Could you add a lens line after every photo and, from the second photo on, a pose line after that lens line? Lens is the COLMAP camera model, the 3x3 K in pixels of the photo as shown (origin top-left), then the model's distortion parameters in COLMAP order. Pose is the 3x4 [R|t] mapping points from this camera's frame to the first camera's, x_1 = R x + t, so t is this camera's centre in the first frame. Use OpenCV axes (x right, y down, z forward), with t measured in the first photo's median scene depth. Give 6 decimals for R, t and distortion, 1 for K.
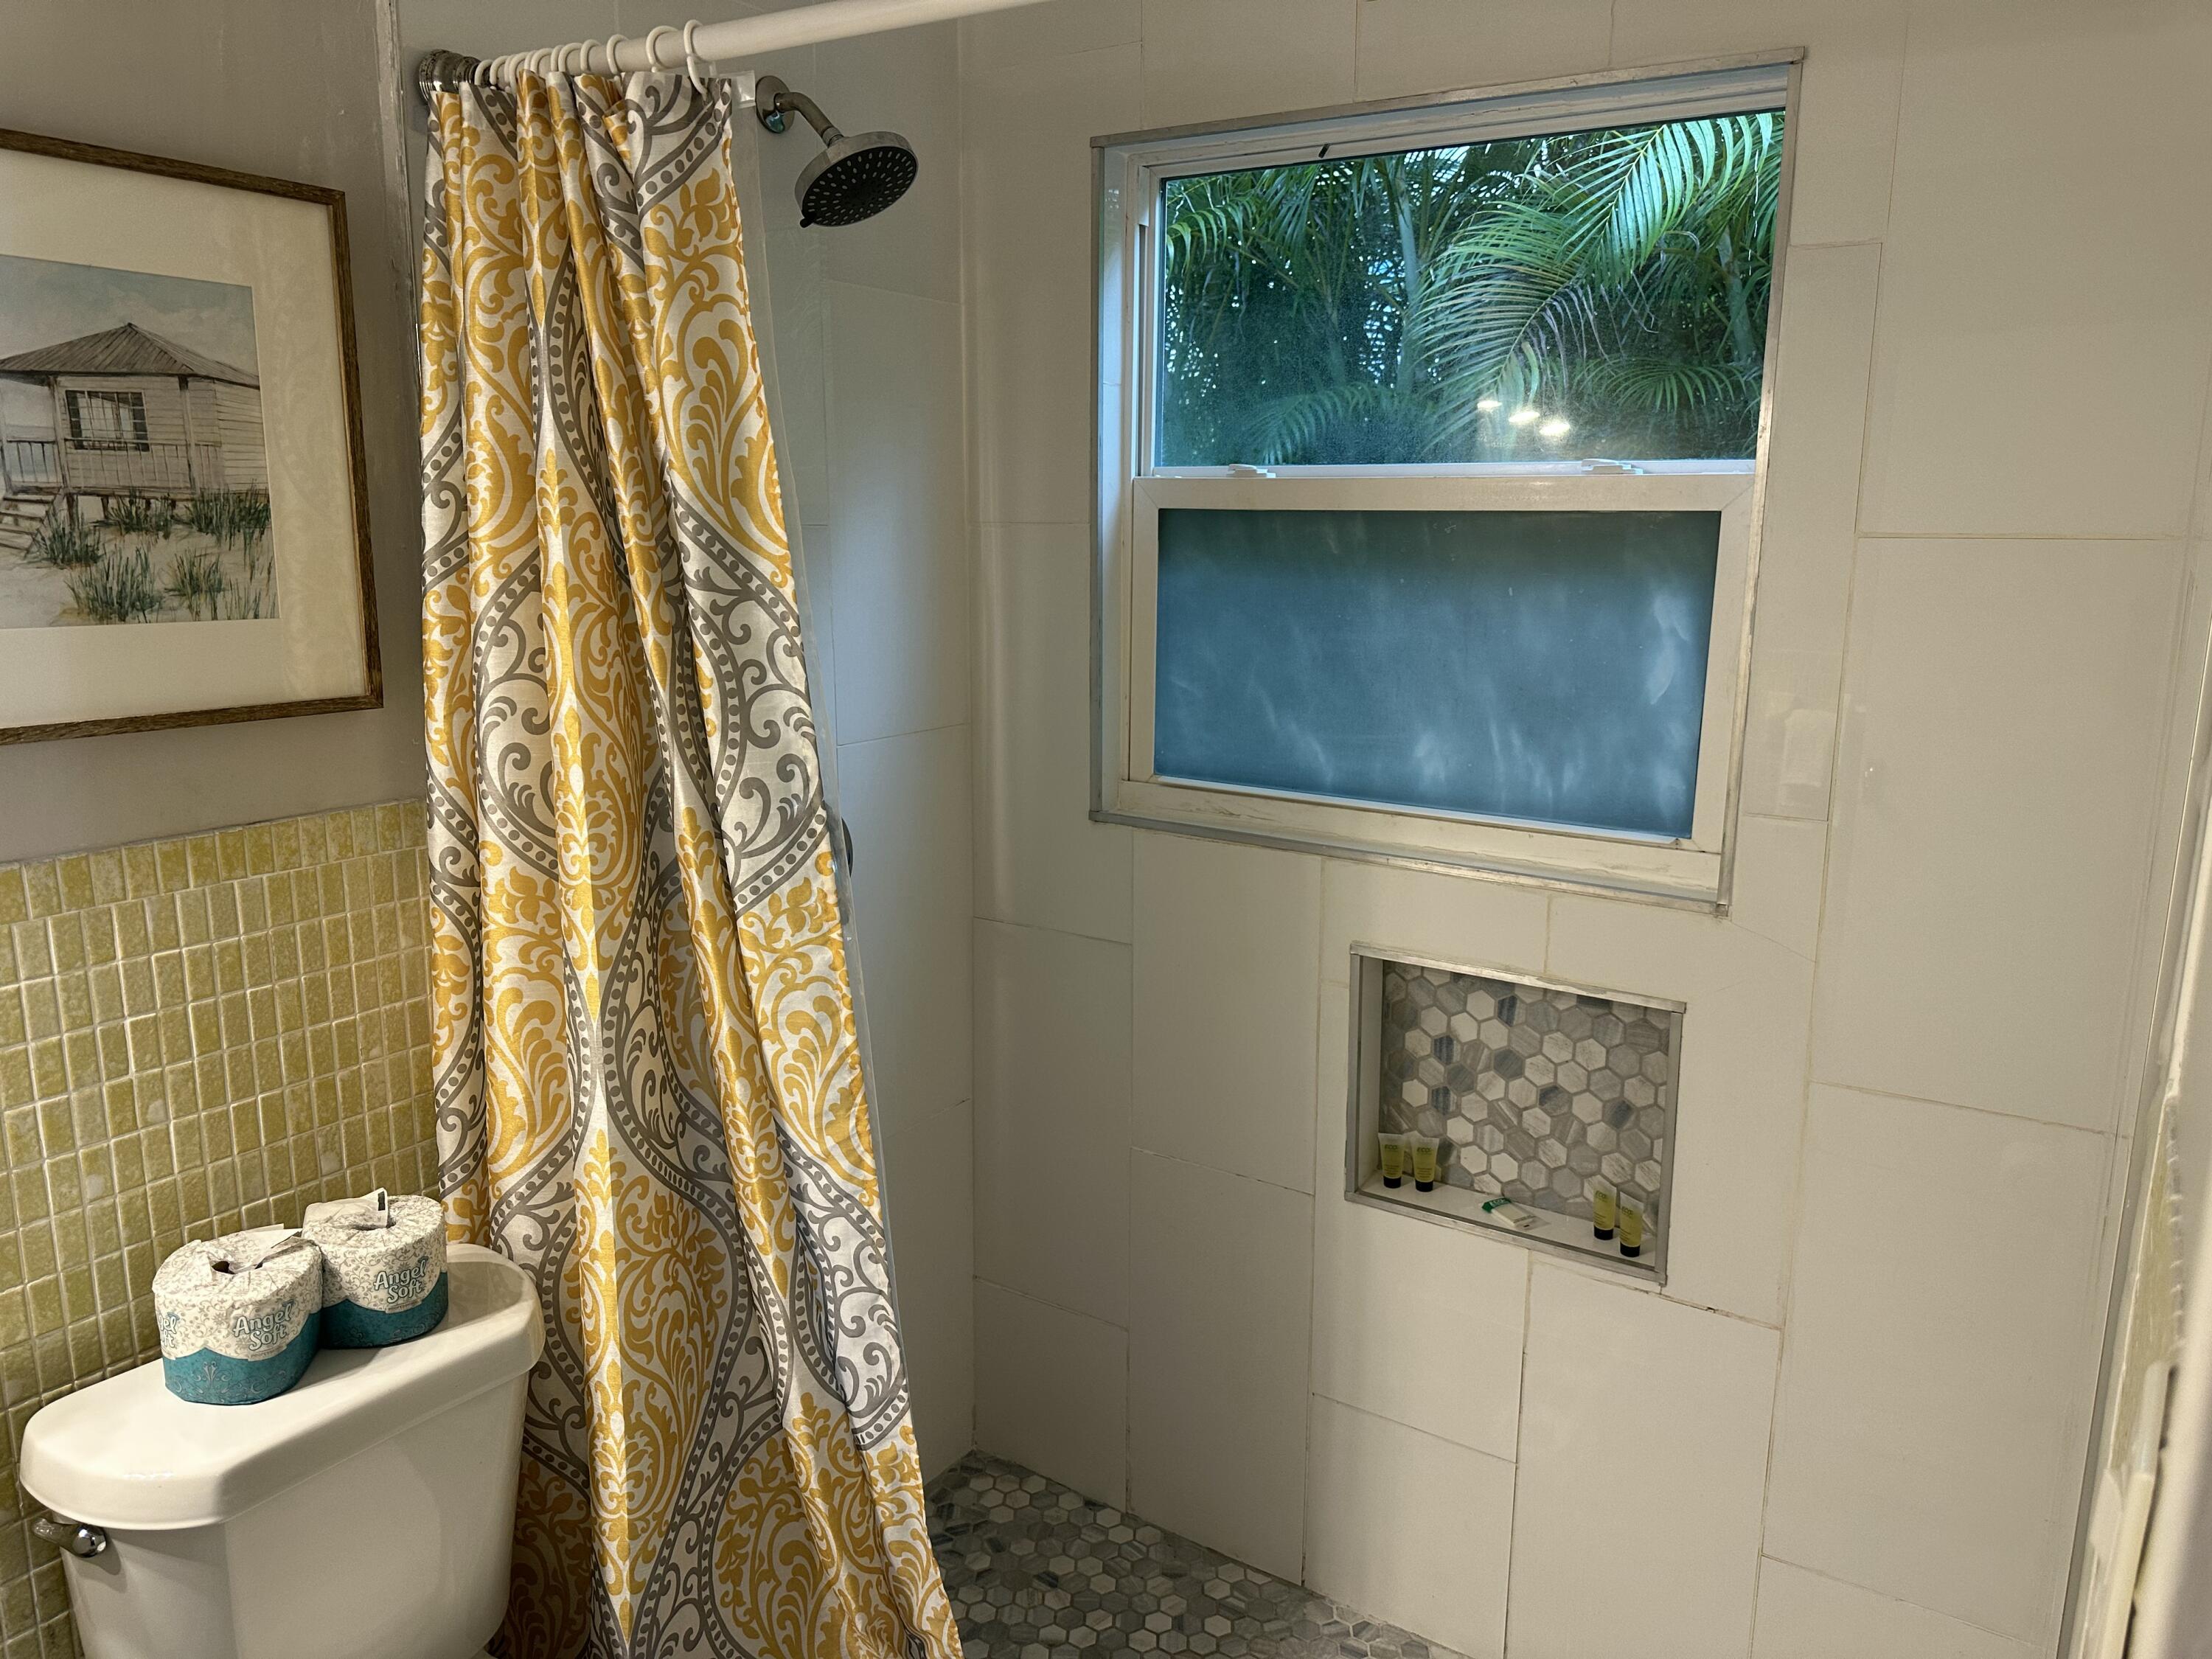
lens RADIAL K [[1569.5, 0, 1106.9], [0, 1569.5, 818.7], [0, 0, 1]] dist [0.042864, -0.062860]
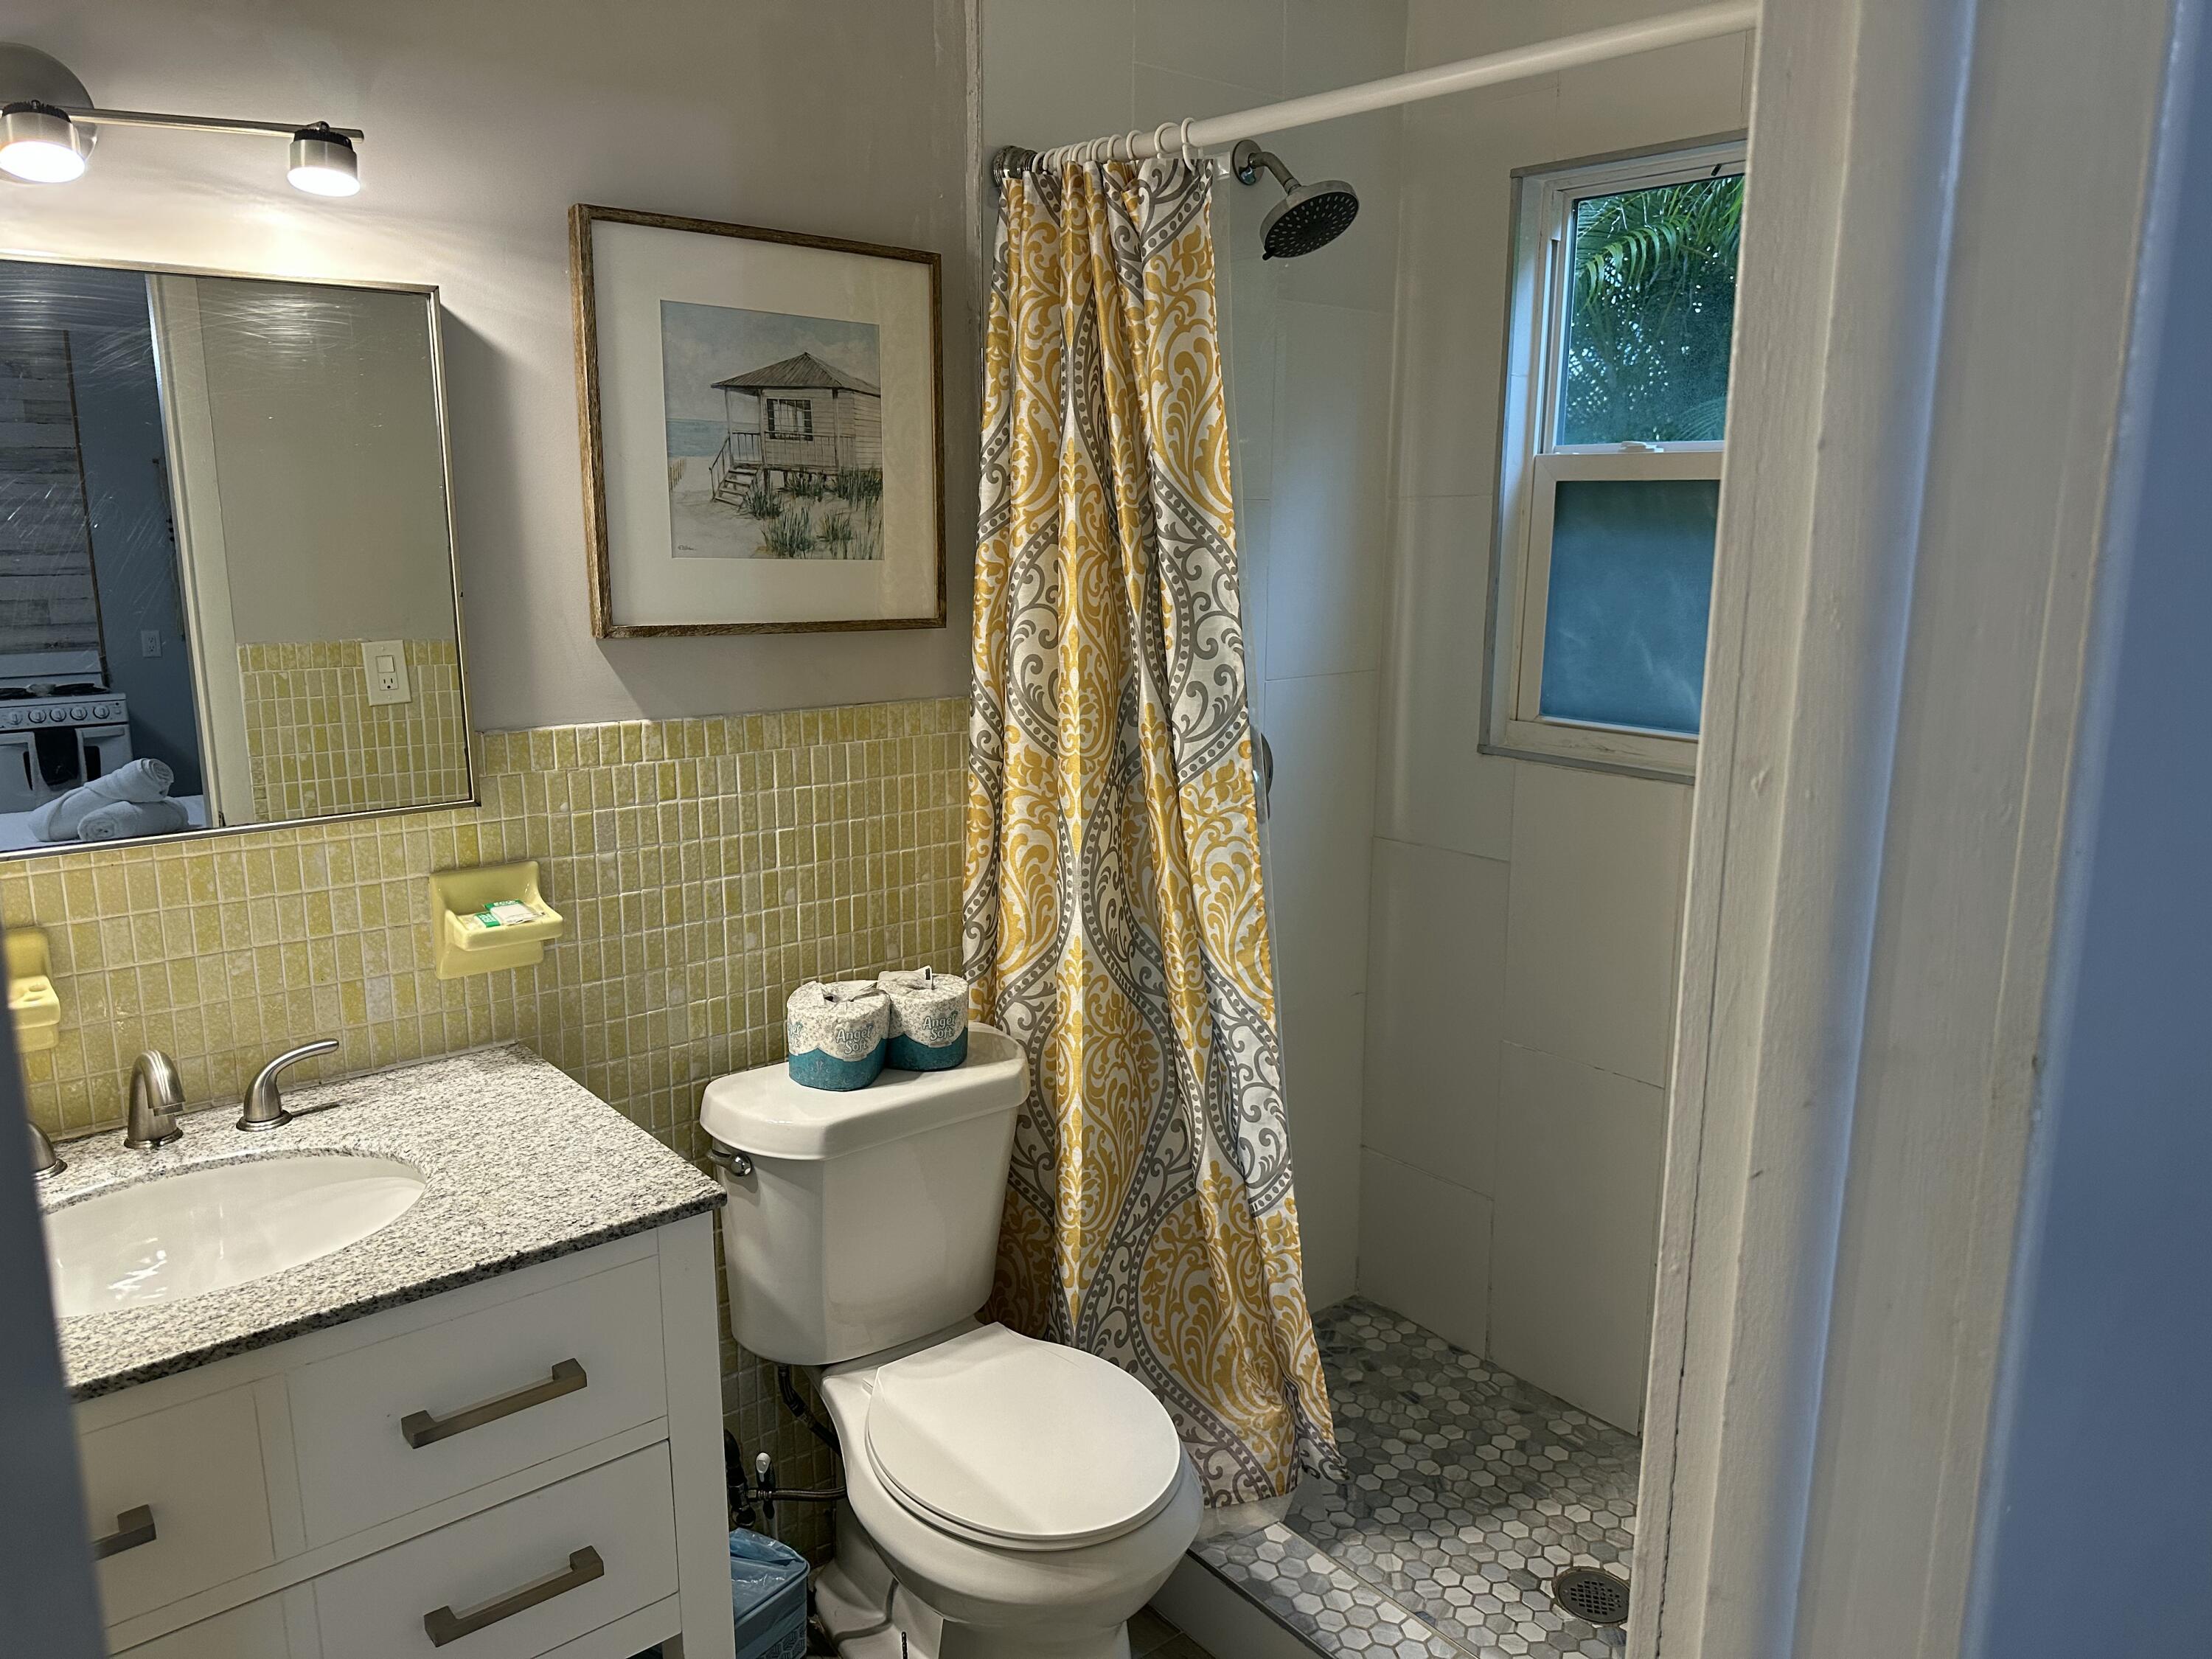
lens RADIAL K [[1547.1, 0, 1106.0], [0, 1547.1, 829.5], [0, 0, 1]] dist [0.155678, -0.240615]
pose [[0.957852, 0.055307, -0.281888, 0.080467], [-0.054892, 0.998448, 0.009375, 0.092263], [0.281969, 0.006493, 0.959402, -0.295957]]
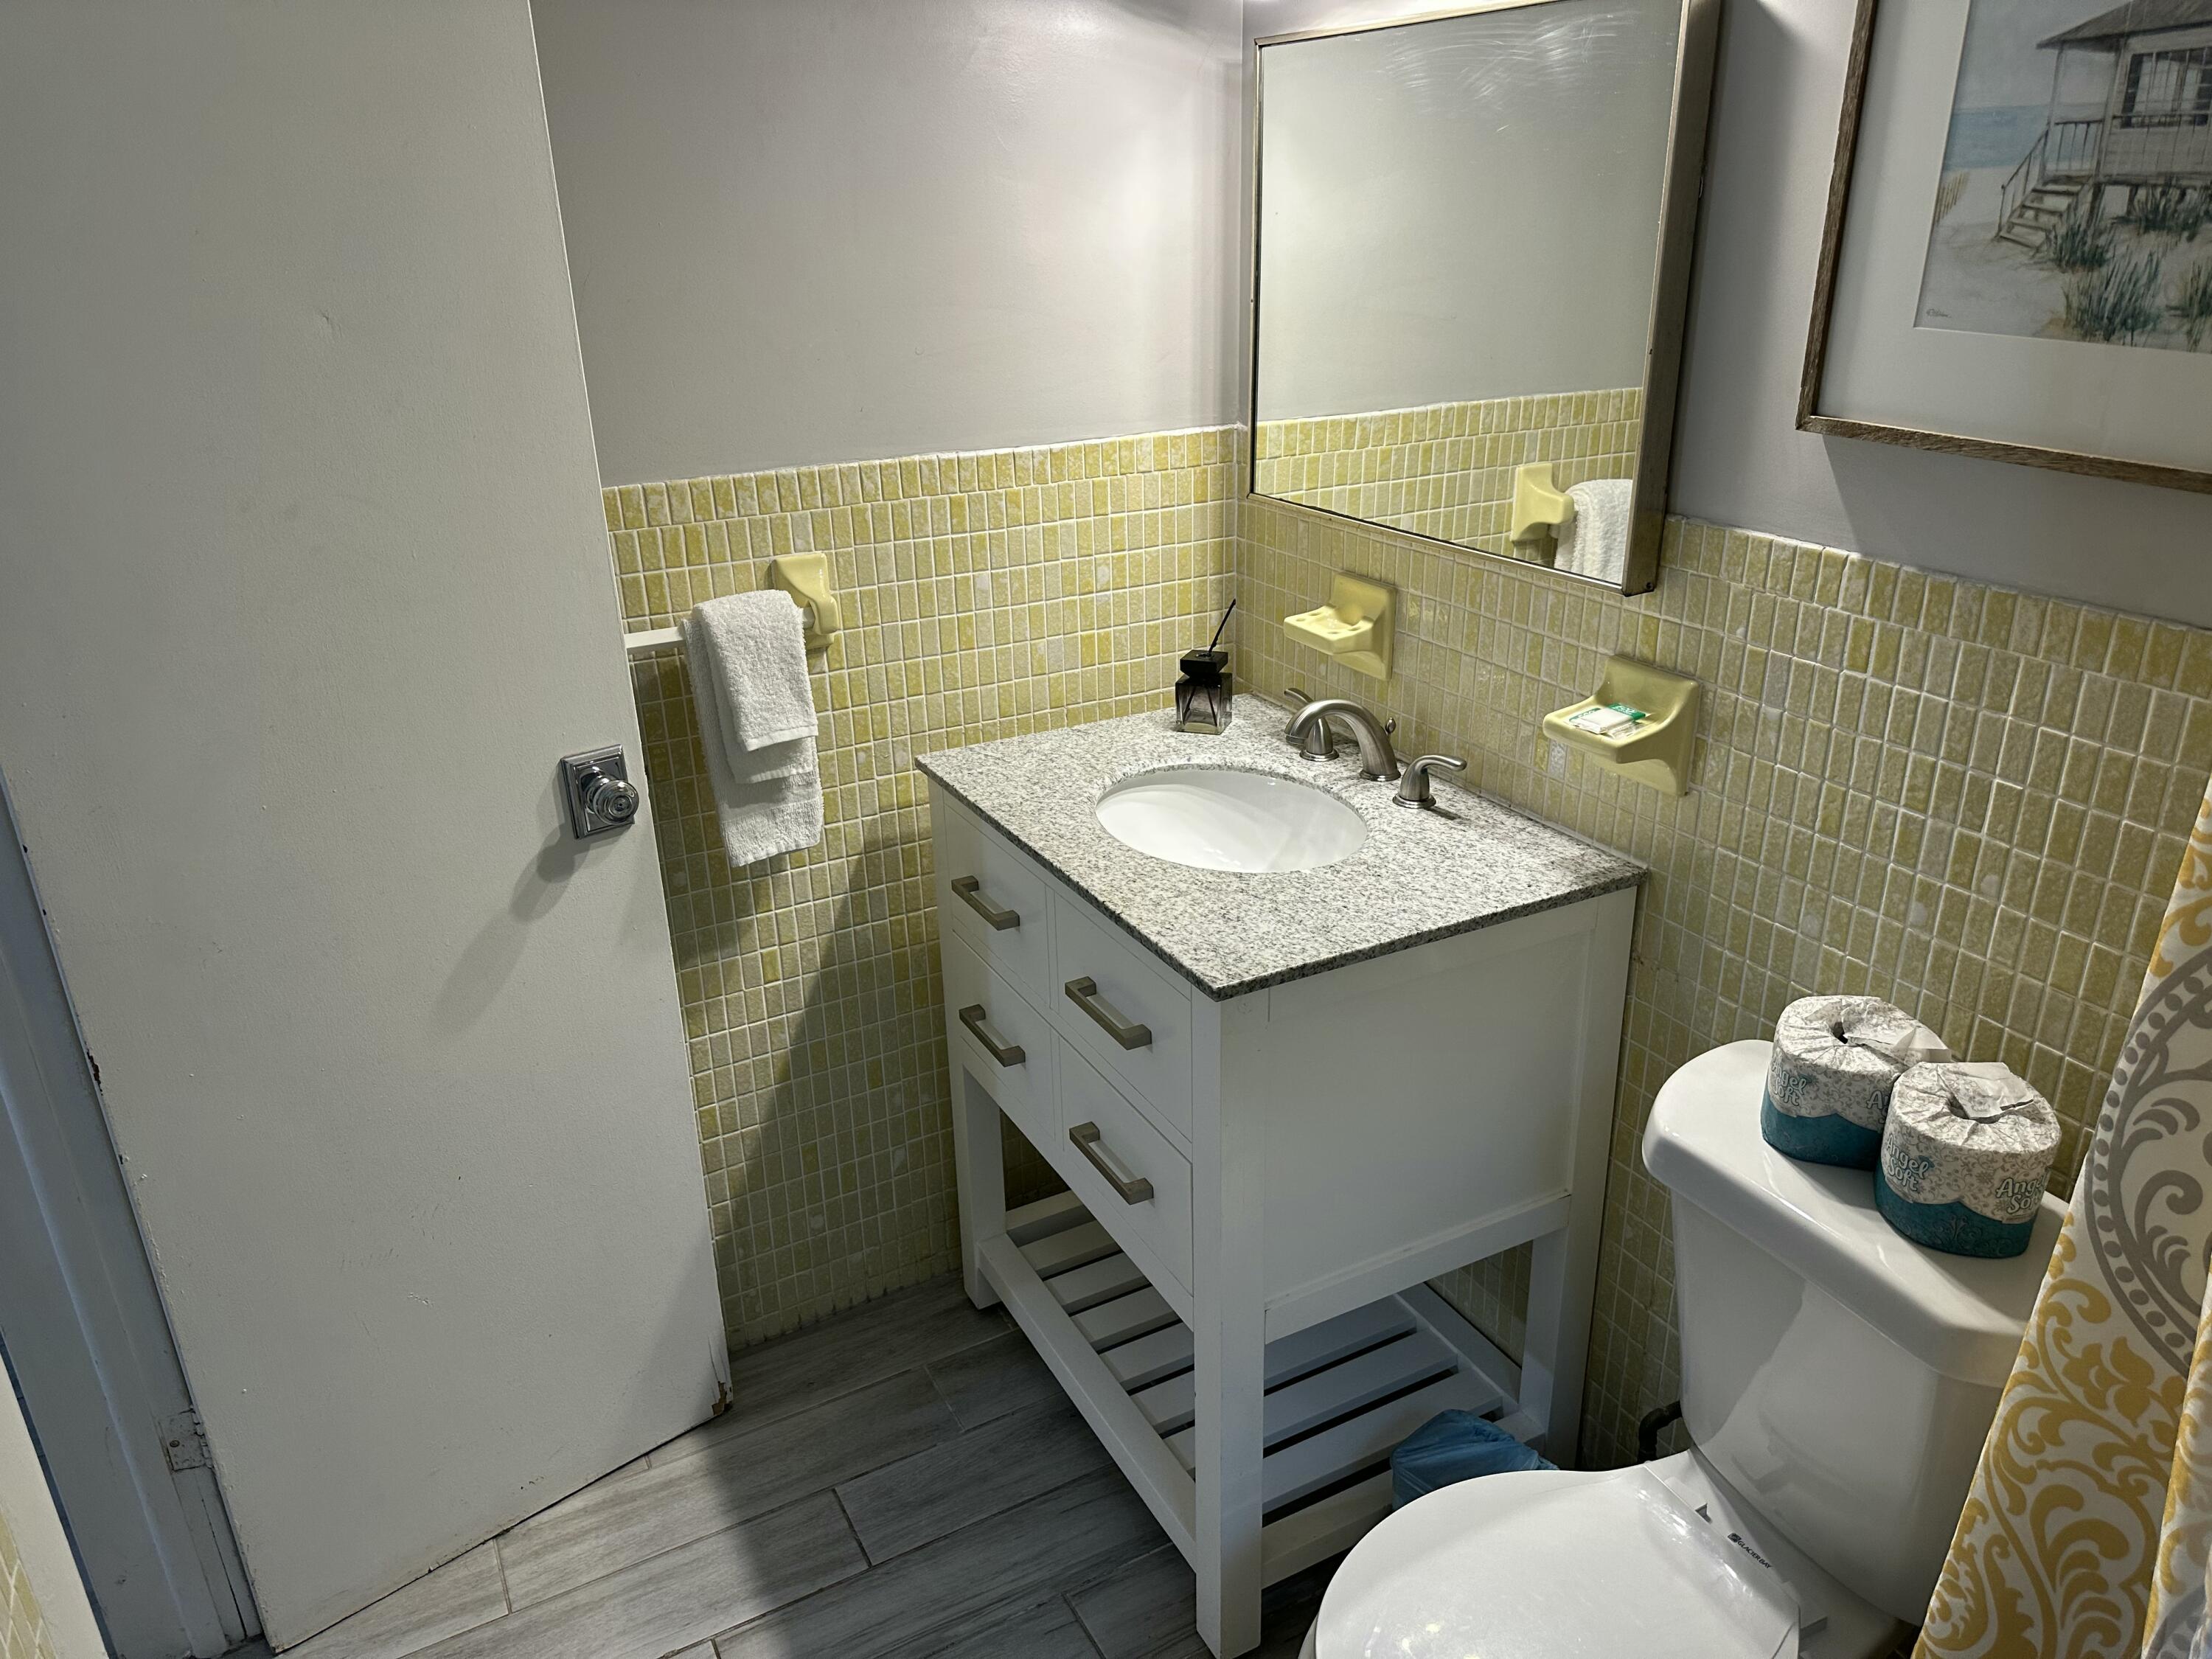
lens RADIAL K [[1536.1, 0, 1106.0], [0, 1536.1, 829.5], [0, 0, 1]] dist [-0.004990, -0.005173]
pose [[-0.468366, 0.336860, -0.816797, 0.363556], [-0.159328, 0.877108, 0.453095, -0.166626], [0.869050, 0.342353, -0.357137, 0.840301]]
